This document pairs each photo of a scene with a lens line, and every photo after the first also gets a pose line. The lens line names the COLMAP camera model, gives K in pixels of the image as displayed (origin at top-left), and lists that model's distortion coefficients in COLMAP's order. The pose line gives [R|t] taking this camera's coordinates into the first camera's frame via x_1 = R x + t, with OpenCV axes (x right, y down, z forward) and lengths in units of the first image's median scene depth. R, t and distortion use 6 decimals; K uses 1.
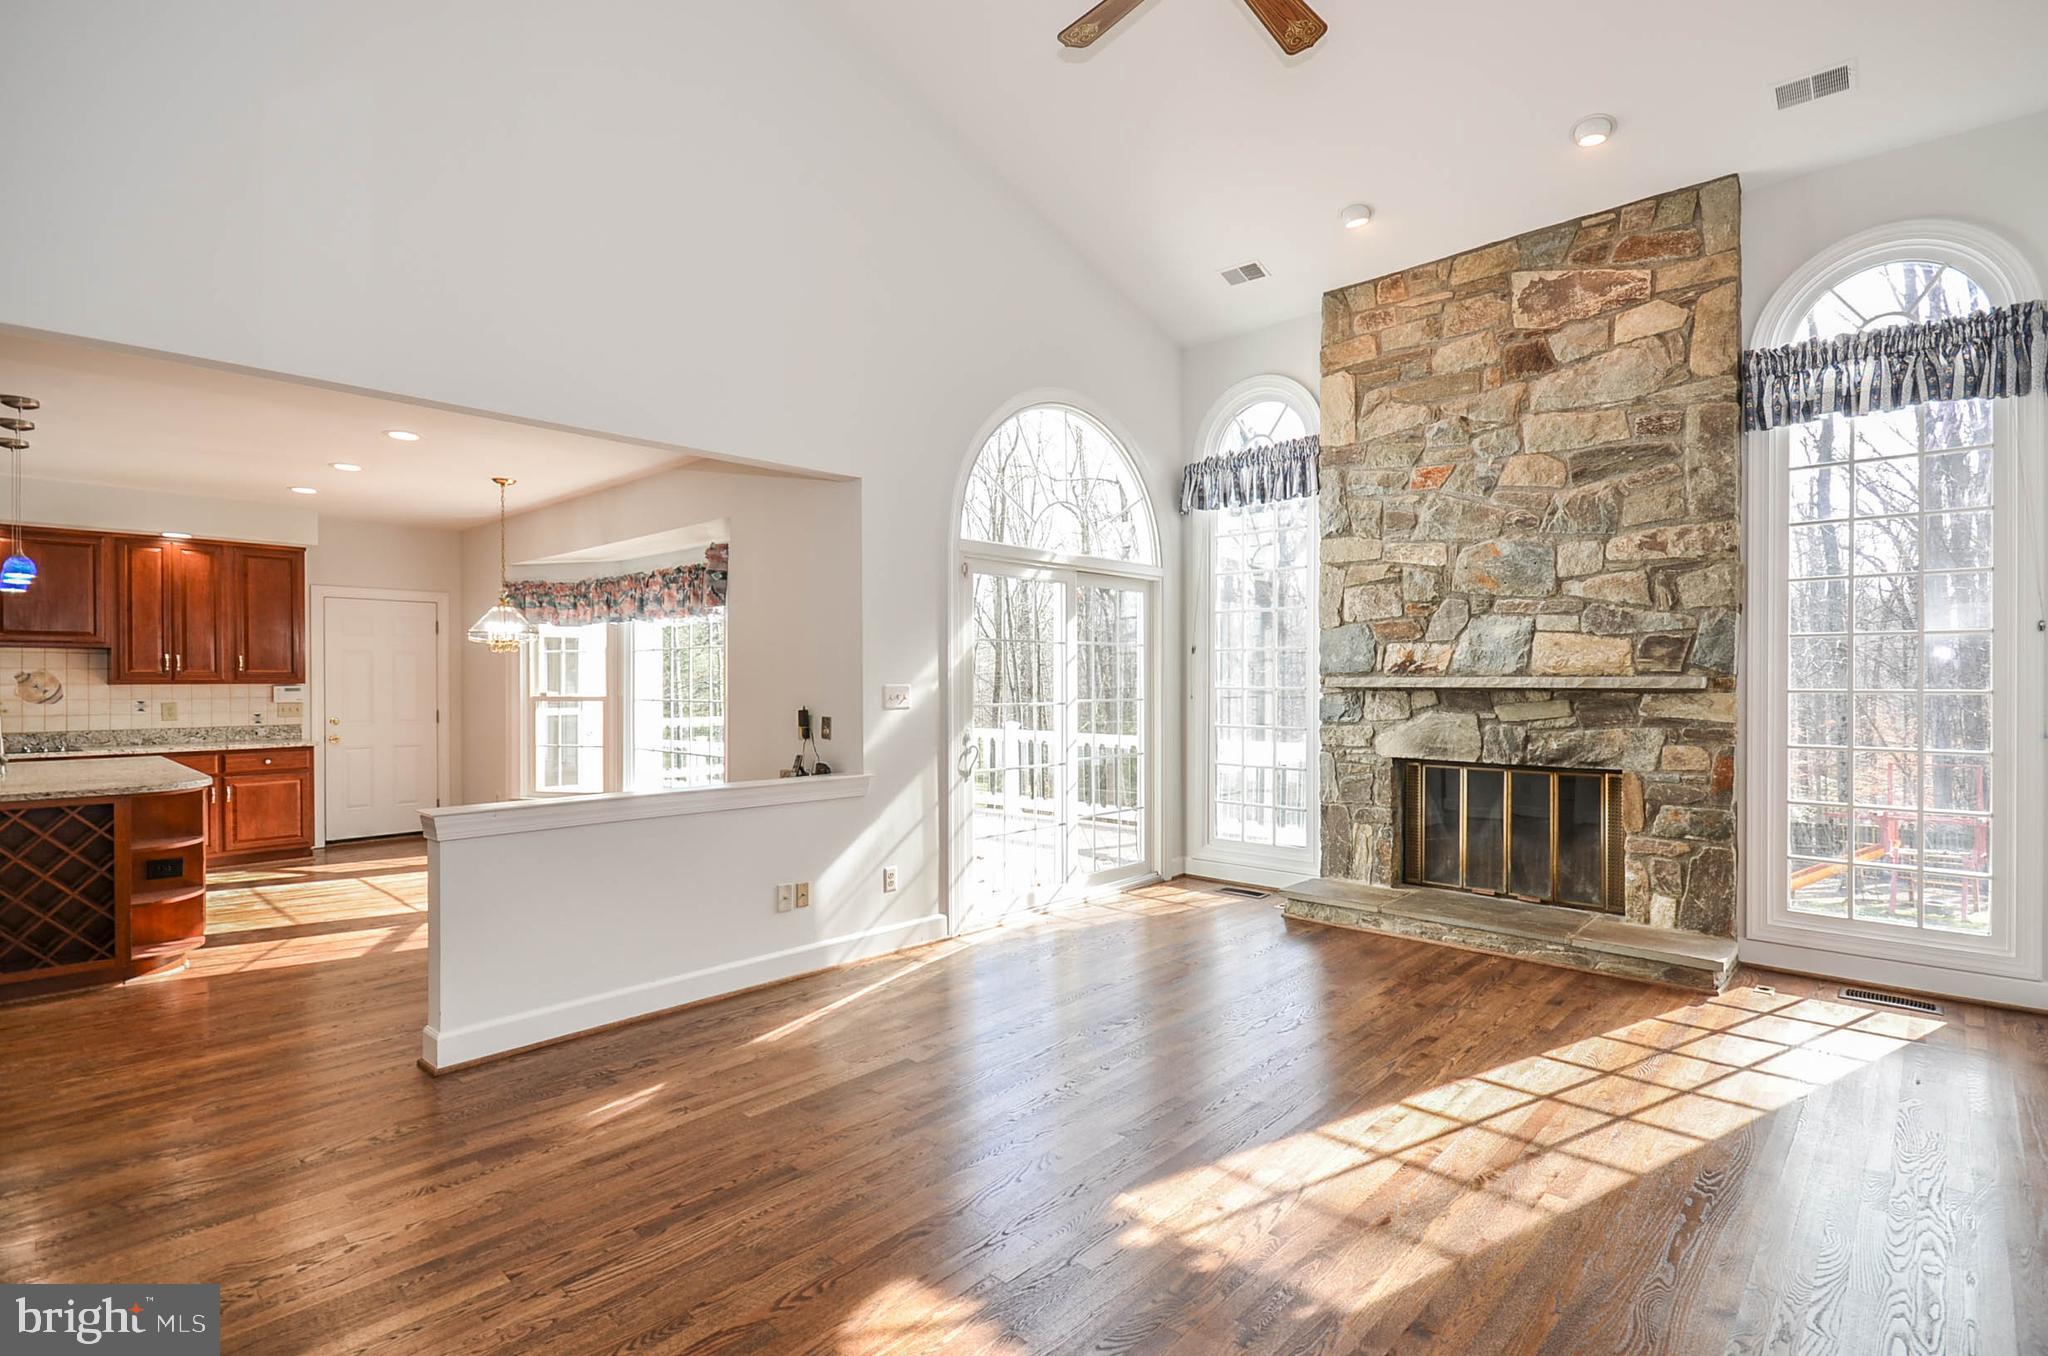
lens RADIAL K [[981.3, 0, 1052.3], [0, 981.3, 687.7], [0, 0, 1]] dist [0.028385, -0.016662]
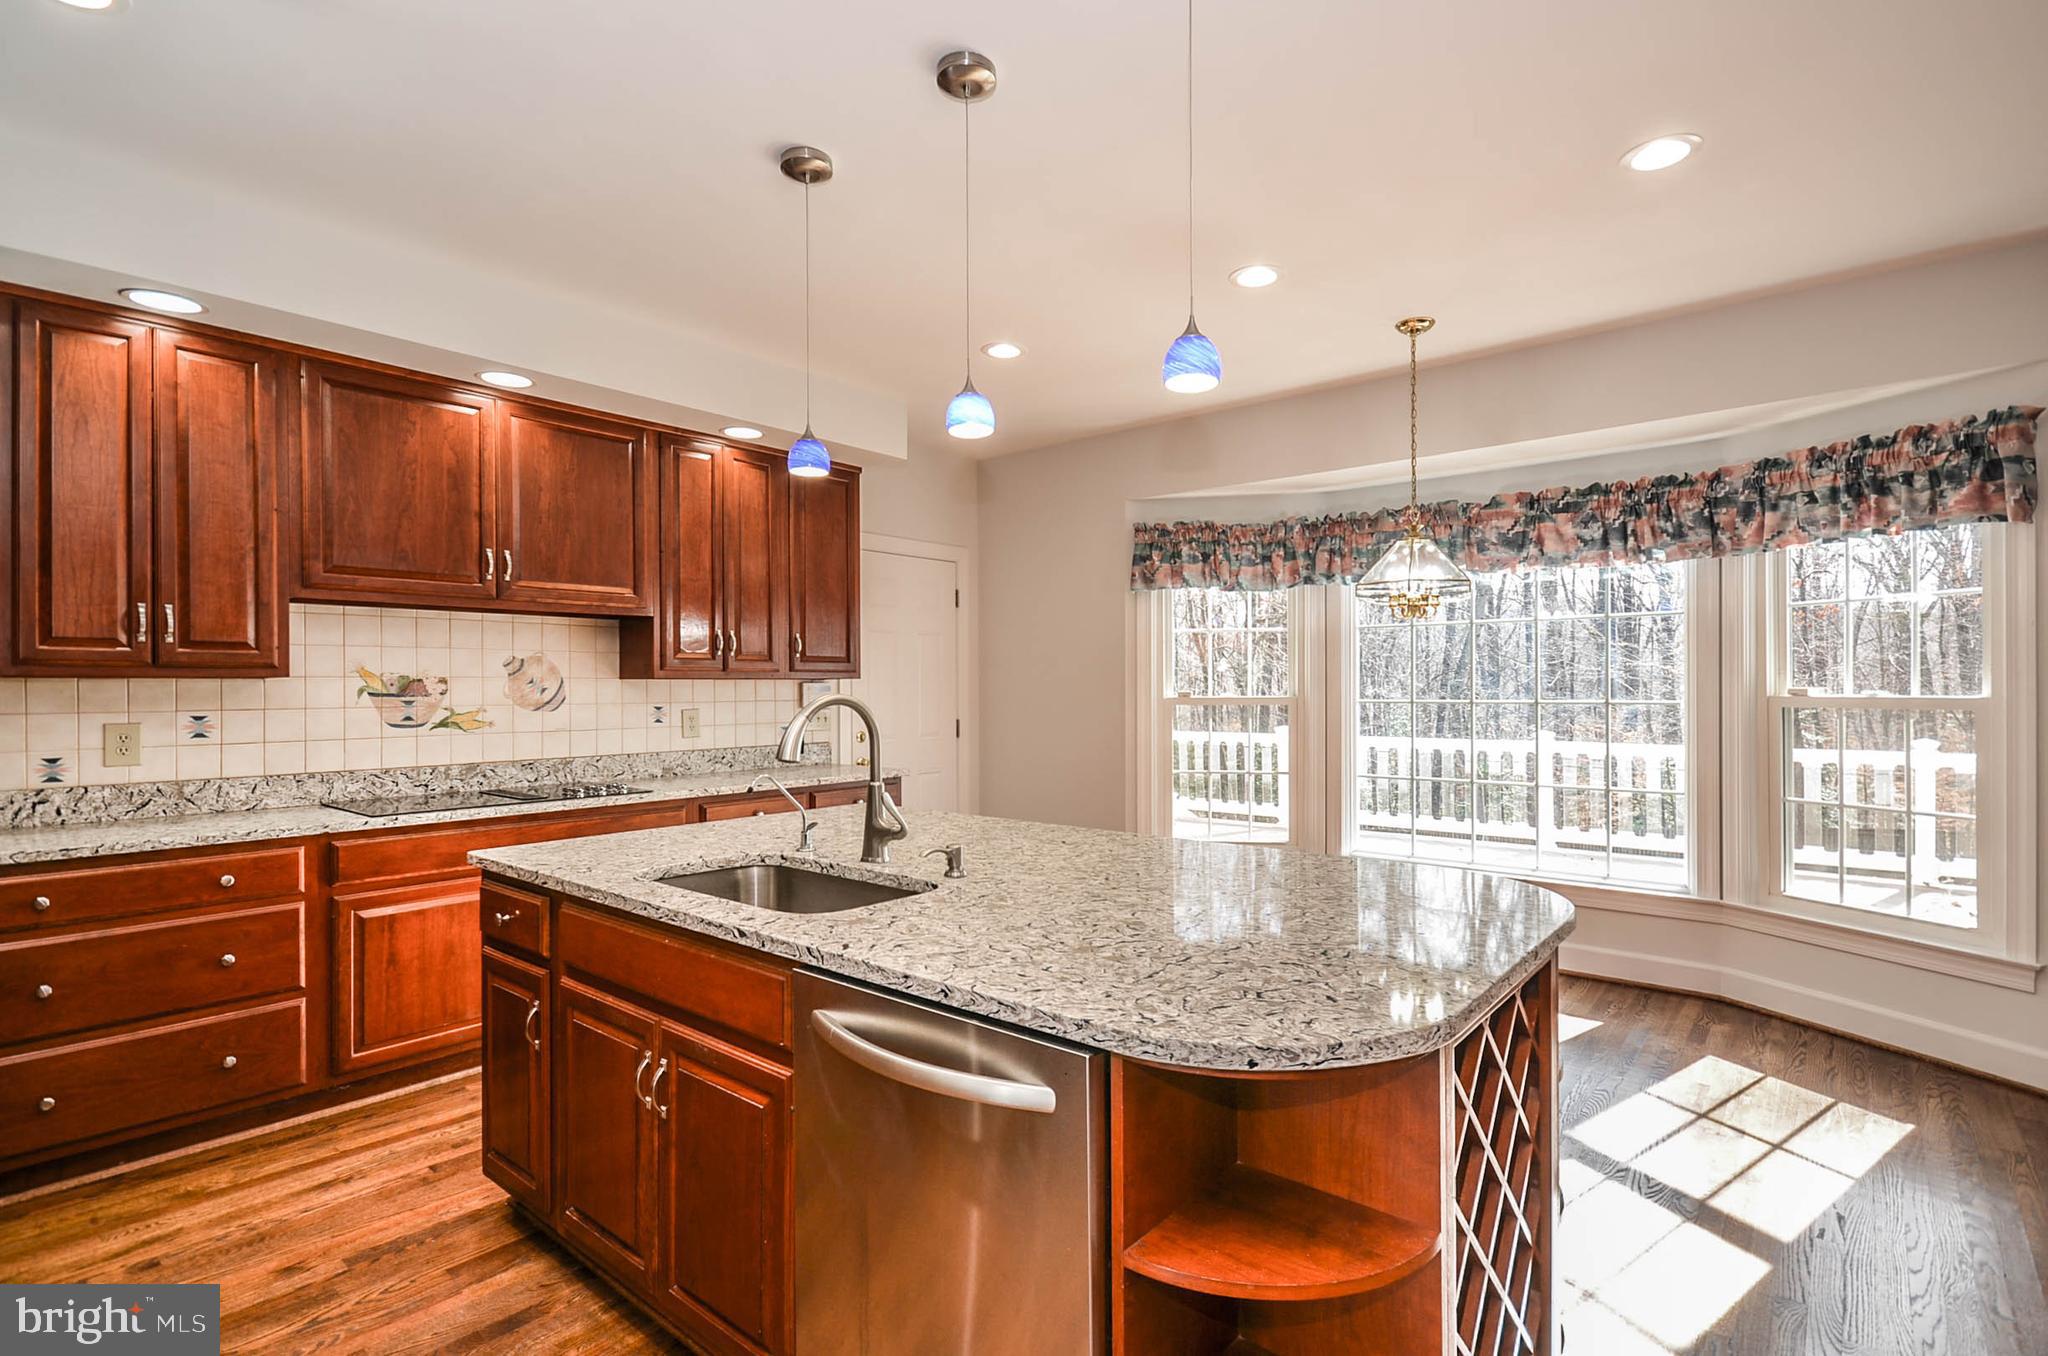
lens RADIAL K [[981.3, 0, 1052.3], [0, 981.3, 687.7], [0, 0, 1]] dist [0.028385, -0.016662]
pose [[0.998371, -0.003339, 0.056951, -0.705997], [0.003765, 0.999966, -0.007384, 0.007386], [-0.056924, 0.007587, 0.998350, 0.378079]]
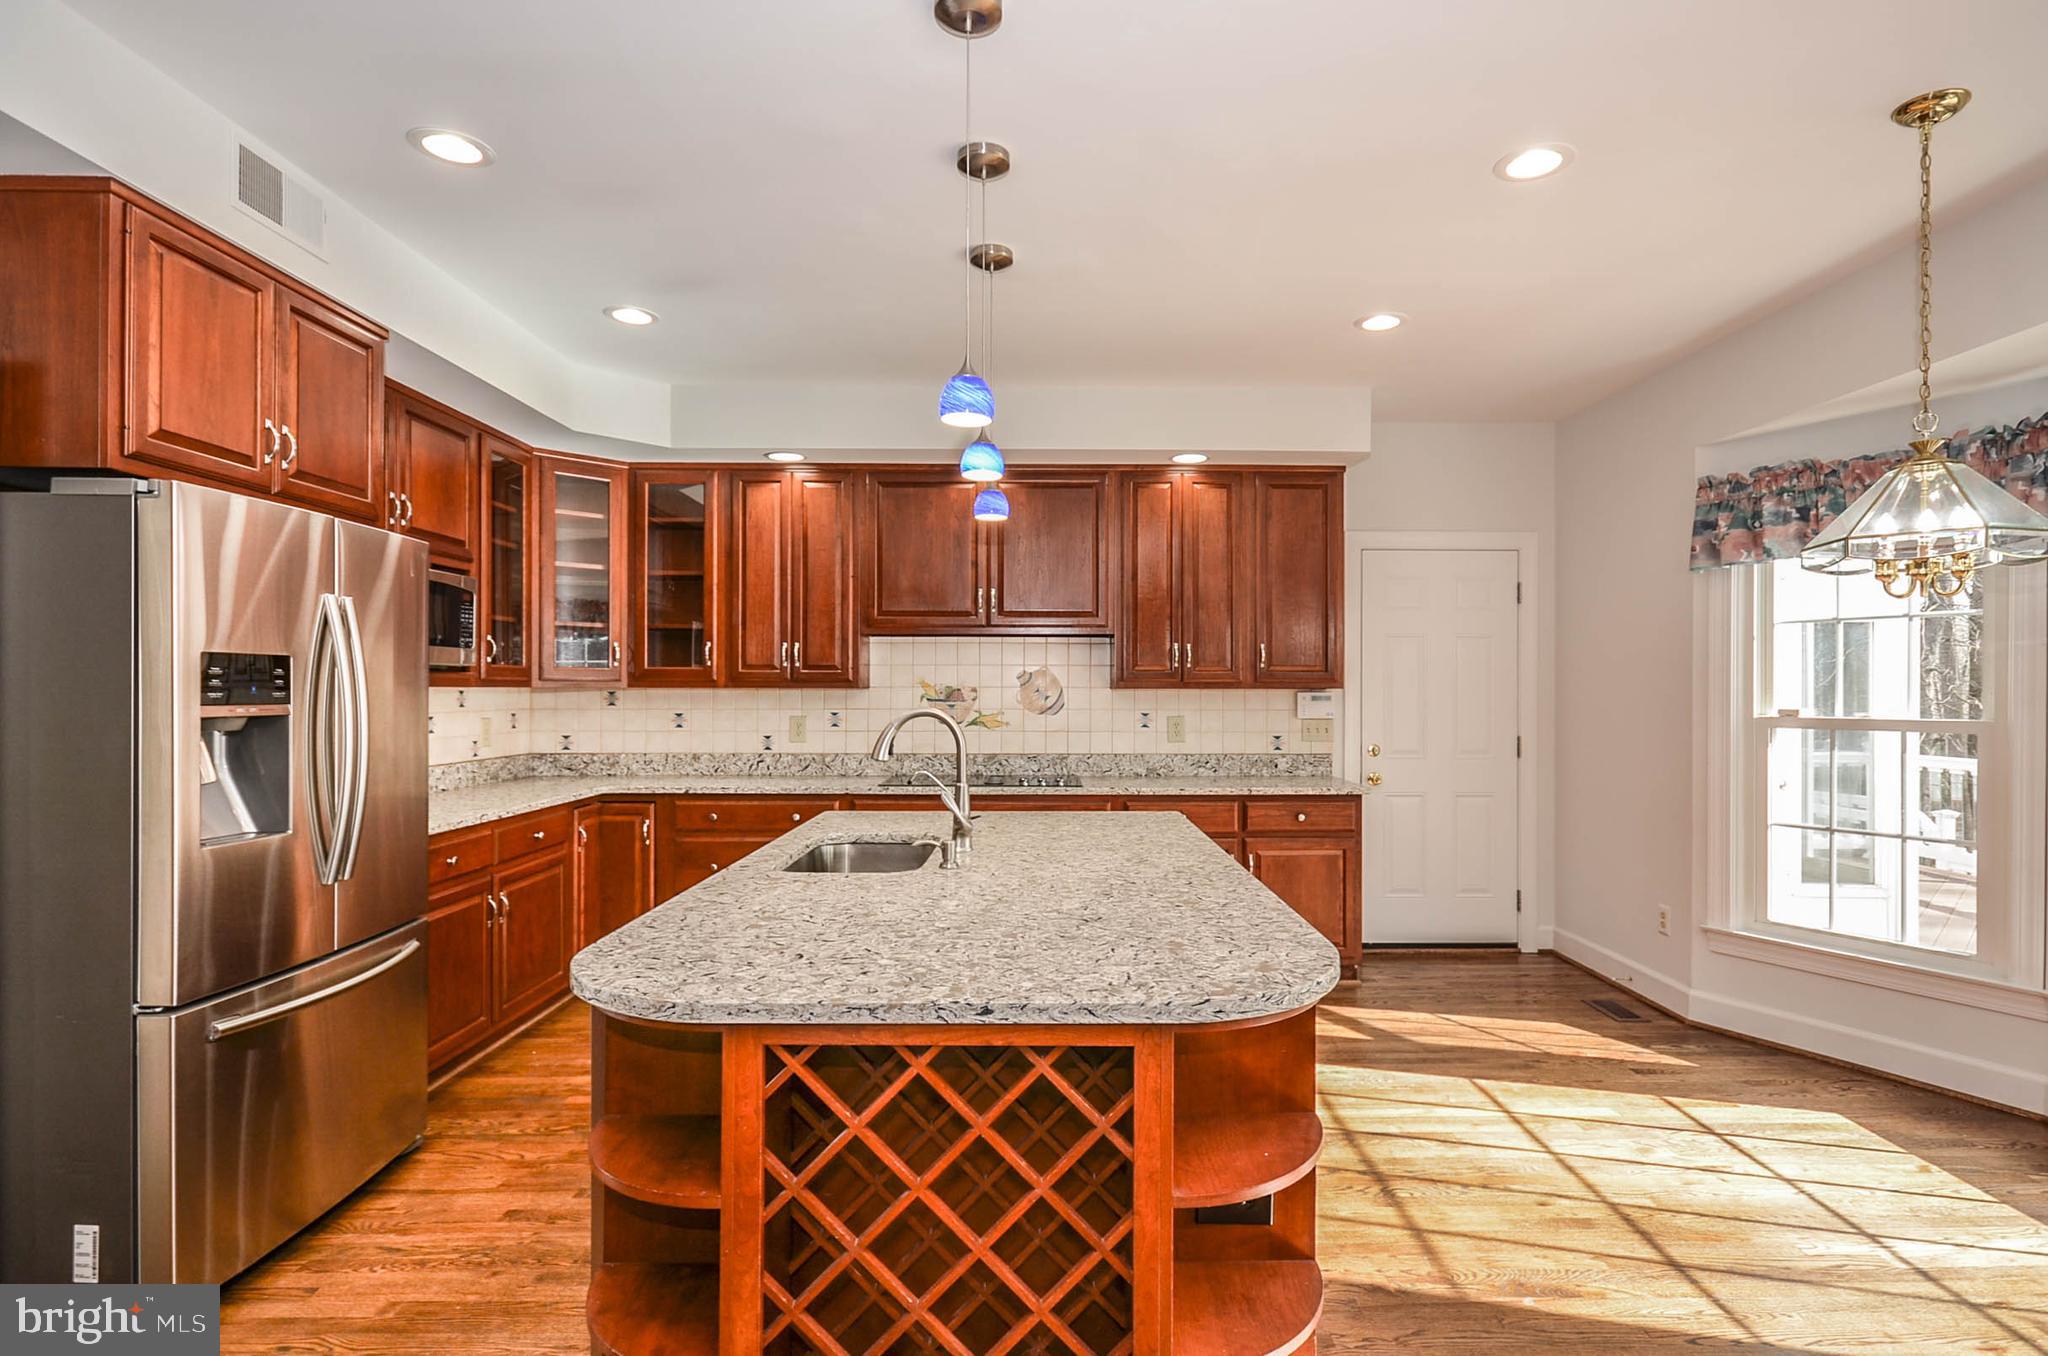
lens RADIAL K [[1047.8, 0, 1041.0], [0, 1047.8, 693.6], [0, 0, 1]] dist [0.003770, -0.000727]
pose [[0.681625, 0.005804, -0.731679, -0.433994], [-0.009655, 0.999953, -0.001063, 0.001562], [0.731638, 0.007789, 0.681648, 0.450914]]
